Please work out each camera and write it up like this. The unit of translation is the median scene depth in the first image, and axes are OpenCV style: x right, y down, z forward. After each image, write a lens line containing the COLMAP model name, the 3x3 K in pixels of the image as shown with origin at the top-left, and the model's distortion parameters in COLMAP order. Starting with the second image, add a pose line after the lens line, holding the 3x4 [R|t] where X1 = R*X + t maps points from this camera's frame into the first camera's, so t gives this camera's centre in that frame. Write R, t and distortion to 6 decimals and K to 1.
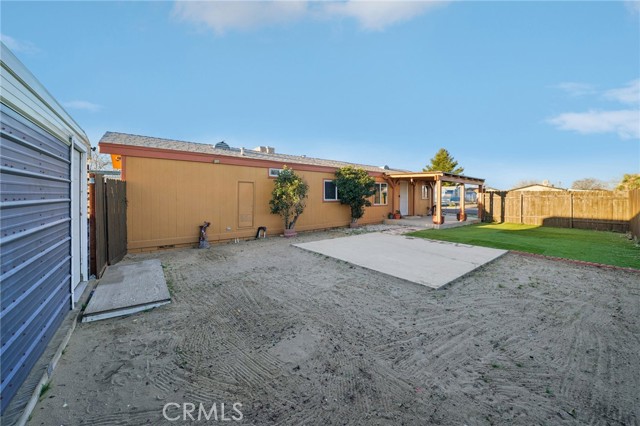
lens RADIAL K [[229.7, 0, 317.7], [0, 229.7, 202.0], [0, 0, 1]] dist [-0.015138, -0.000019]
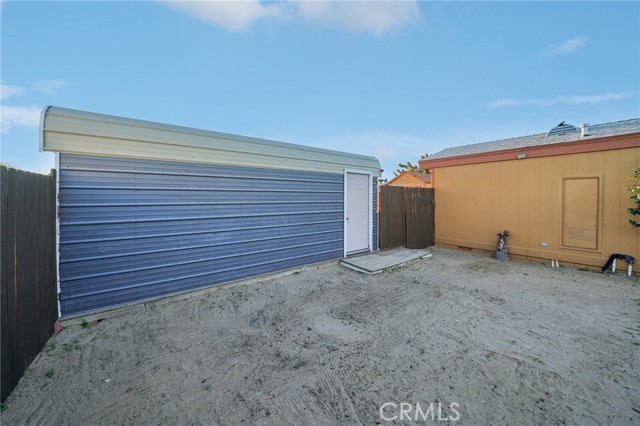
lens RADIAL K [[229.7, 0, 317.7], [0, 229.7, 202.0], [0, 0, 1]] dist [-0.015138, -0.000019]
pose [[-0.008595, 0.007287, -0.999937, 0.712526], [-0.026100, 0.999631, 0.007509, -0.010239], [0.999622, 0.026163, -0.008401, 0.602297]]
